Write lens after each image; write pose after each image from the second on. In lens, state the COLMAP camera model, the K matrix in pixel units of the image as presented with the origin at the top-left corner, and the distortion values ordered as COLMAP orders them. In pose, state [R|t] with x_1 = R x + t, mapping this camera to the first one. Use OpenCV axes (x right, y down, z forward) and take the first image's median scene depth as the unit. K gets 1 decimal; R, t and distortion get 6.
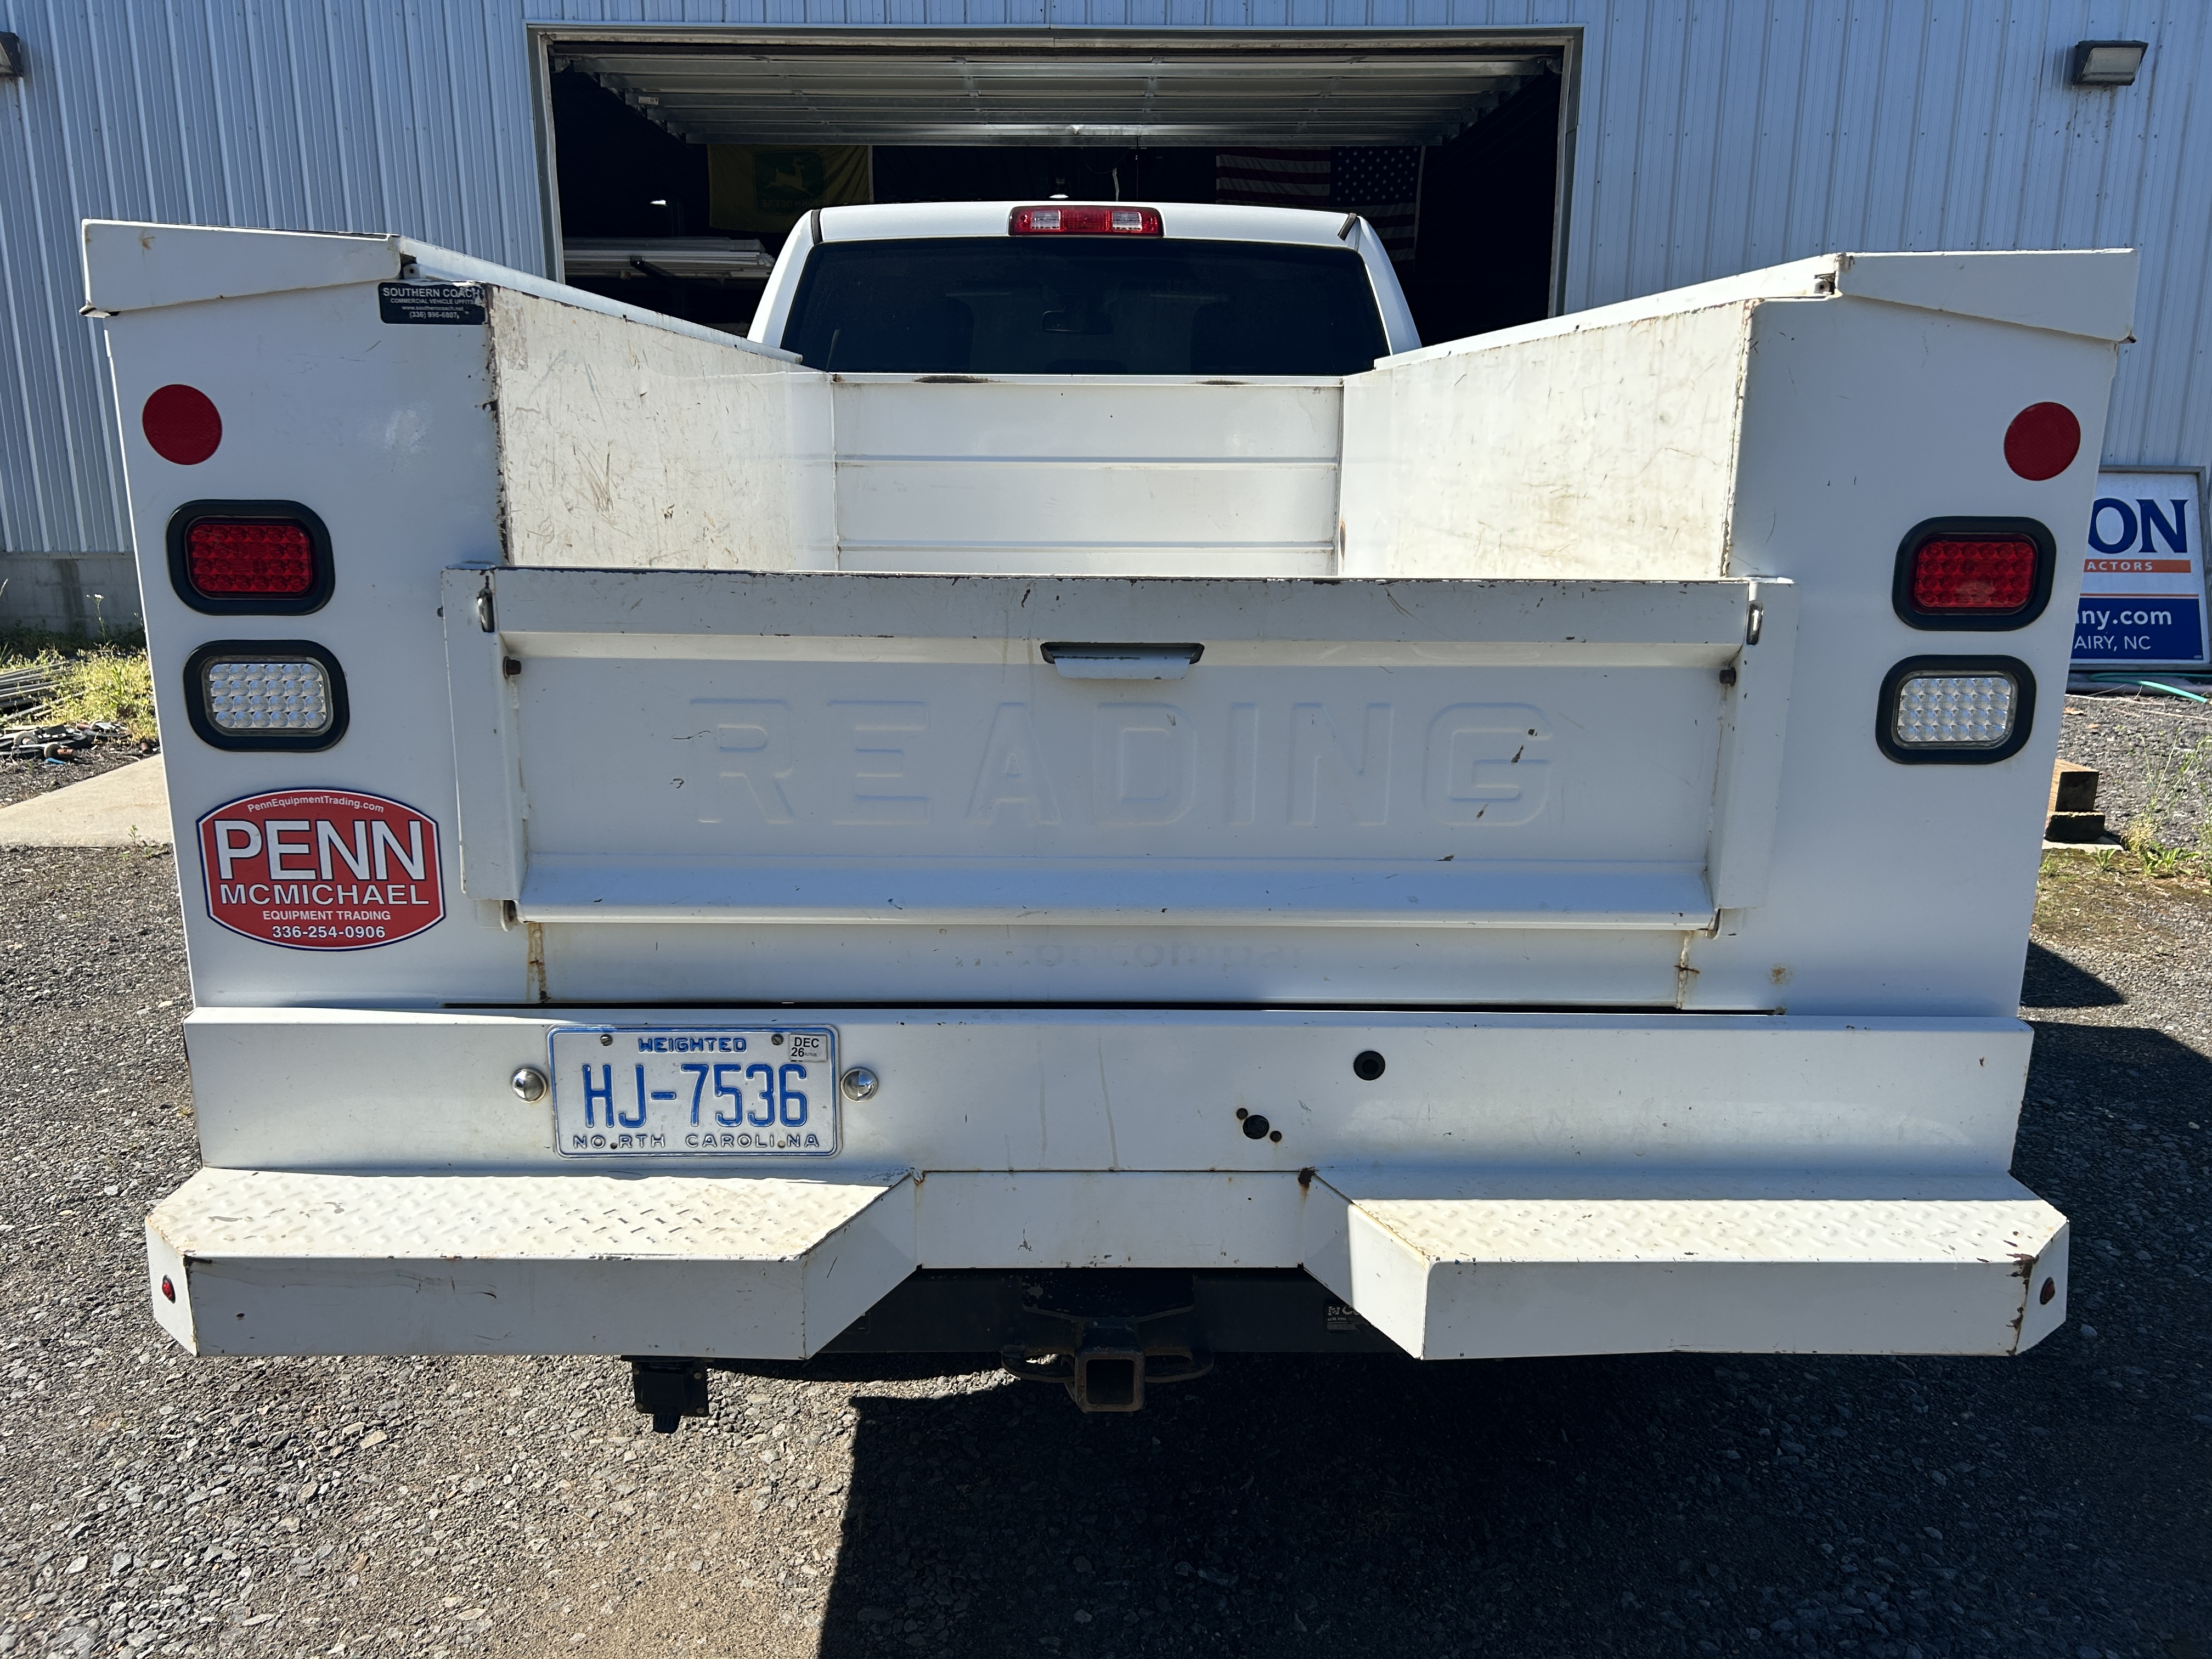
lens RADIAL K [[1686.3, 0, 1106.0], [0, 1686.3, 829.5], [0, 0, 1]] dist [0.068231, -0.082011]
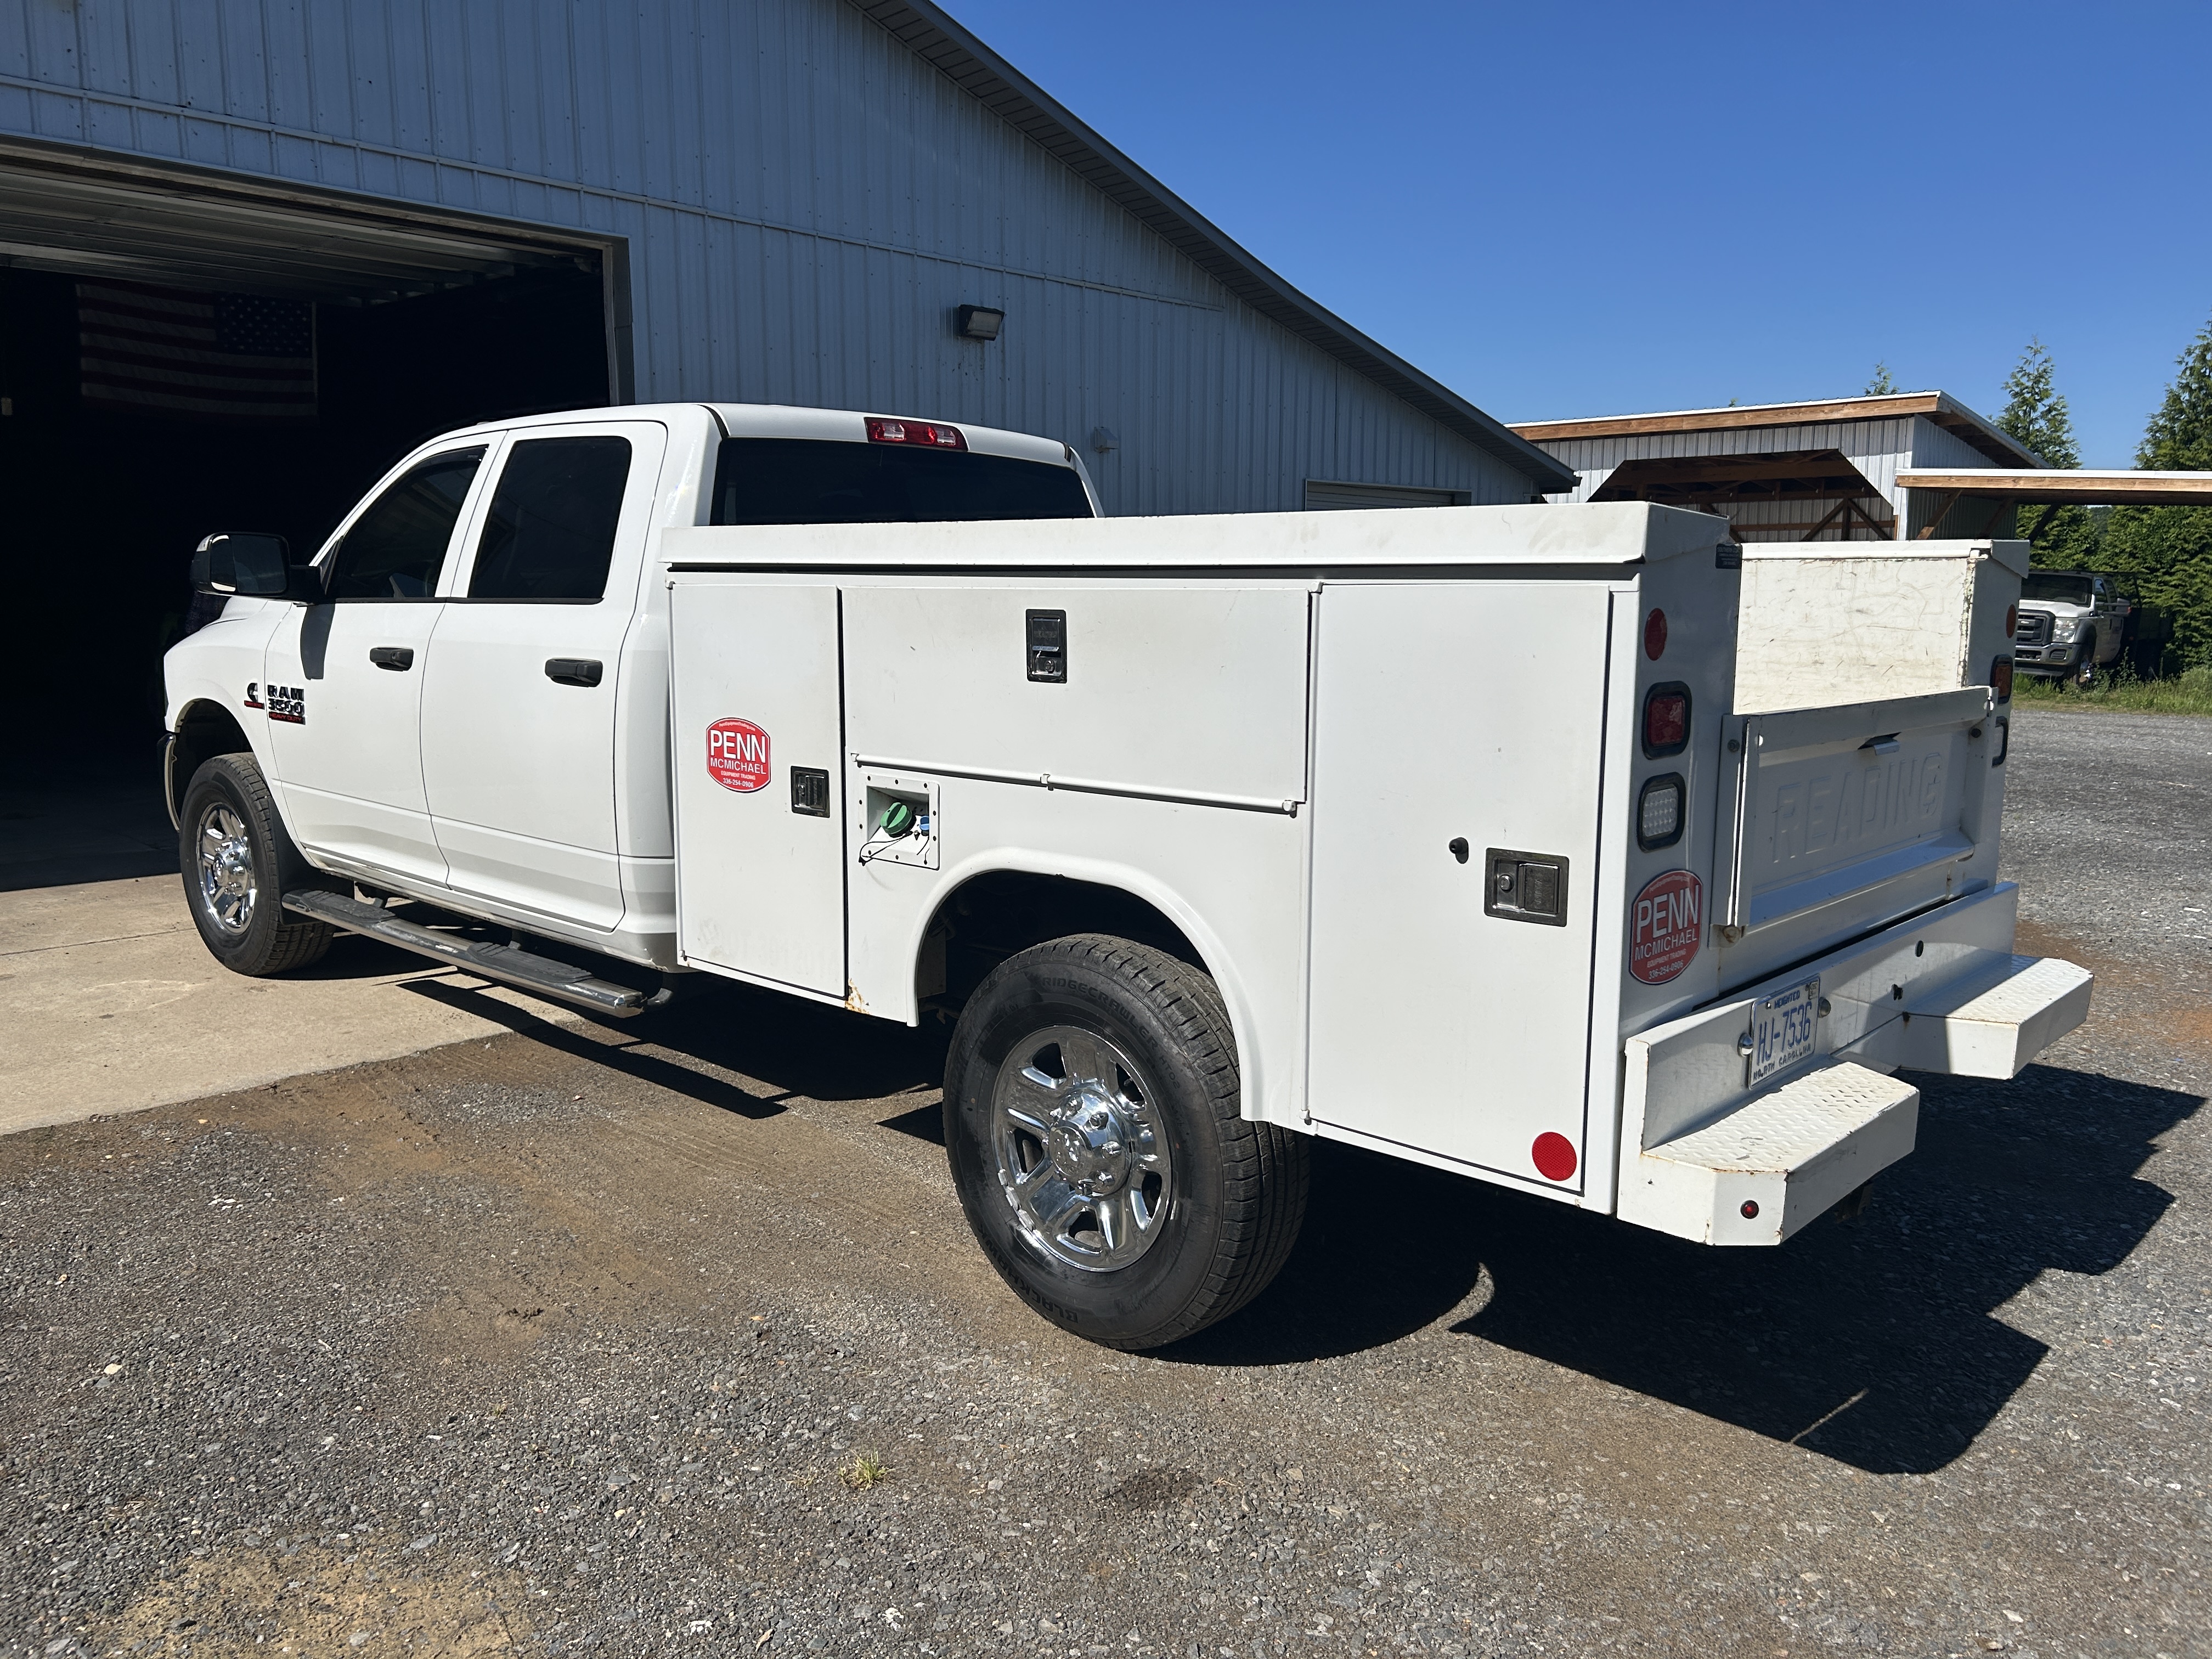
lens RADIAL K [[1686.3, 0, 1106.0], [0, 1686.3, 829.5], [0, 0, 1]] dist [0.068231, -0.082011]
pose [[0.682135, -0.106844, 0.723378, -0.795977], [0.167039, 0.985878, -0.011900, -0.053137], [-0.711892, 0.128950, 0.690349, 0.135907]]
